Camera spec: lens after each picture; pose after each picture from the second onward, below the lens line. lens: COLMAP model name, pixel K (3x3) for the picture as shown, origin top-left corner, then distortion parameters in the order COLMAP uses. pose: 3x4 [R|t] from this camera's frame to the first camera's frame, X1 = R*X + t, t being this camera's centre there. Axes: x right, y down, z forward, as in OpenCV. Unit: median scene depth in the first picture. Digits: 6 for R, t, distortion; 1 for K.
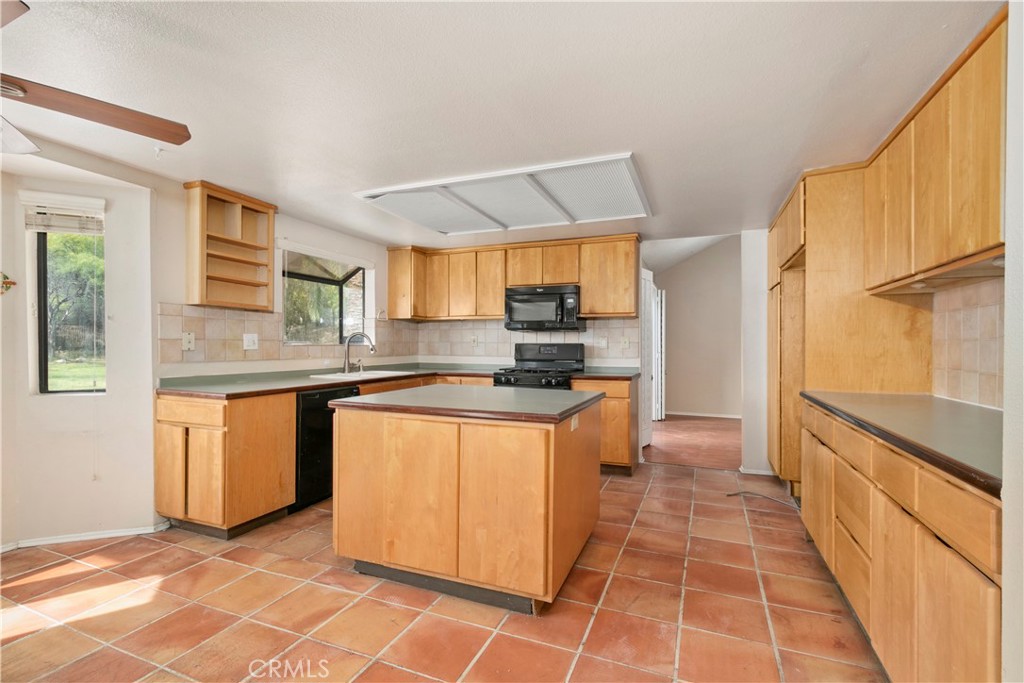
lens RADIAL K [[472.8, 0, 512.0], [0, 472.8, 341.5], [0, 0, 1]] dist [0.003443, -0.000056]
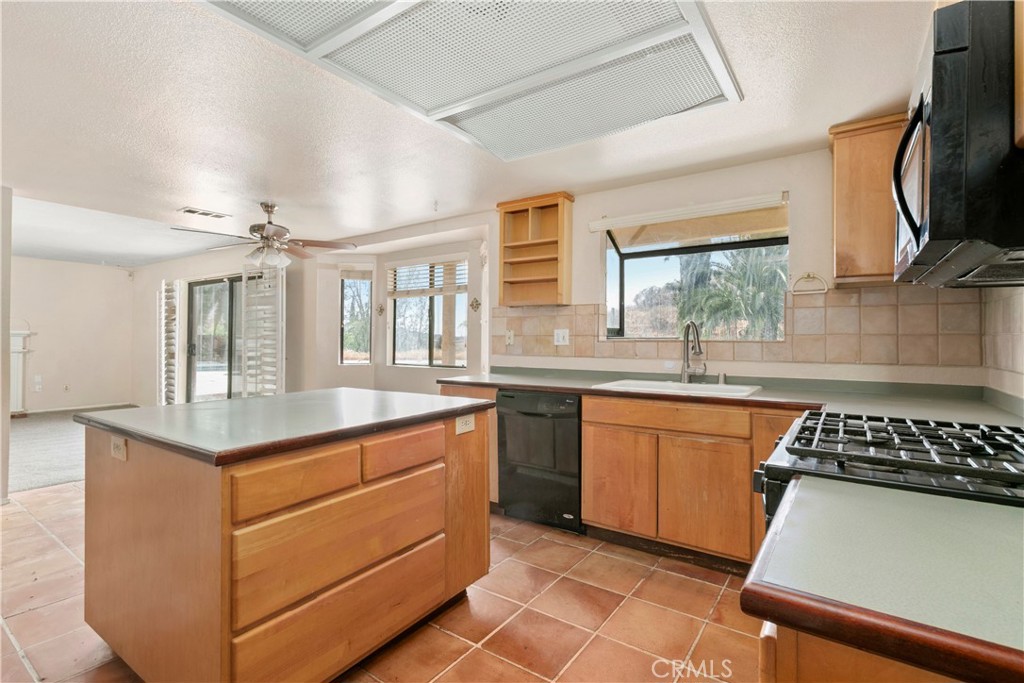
lens RADIAL K [[472.8, 0, 512.0], [0, 472.8, 341.5], [0, 0, 1]] dist [0.003443, -0.000056]
pose [[-0.222375, 0.000733, -0.974961, 0.425628], [0.003717, 0.999993, -0.000096, 0.008853], [0.974954, -0.003645, -0.222376, 1.106528]]
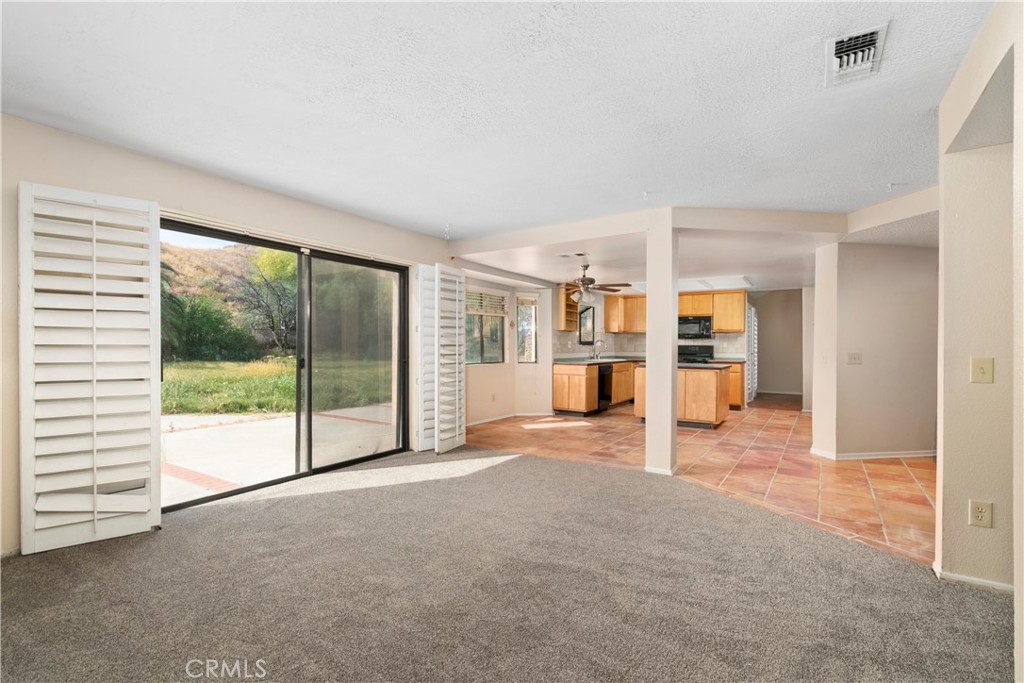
lens RADIAL K [[474.1, 0, 507.8], [0, 474.1, 356.0], [0, 0, 1]] dist [0.014775, -0.000348]
pose [[0.981813, 0.004478, -0.189796, -0.384226], [0.000972, 0.999590, 0.028611, -0.010957], [0.189846, -0.028275, 0.981407, -1.335715]]
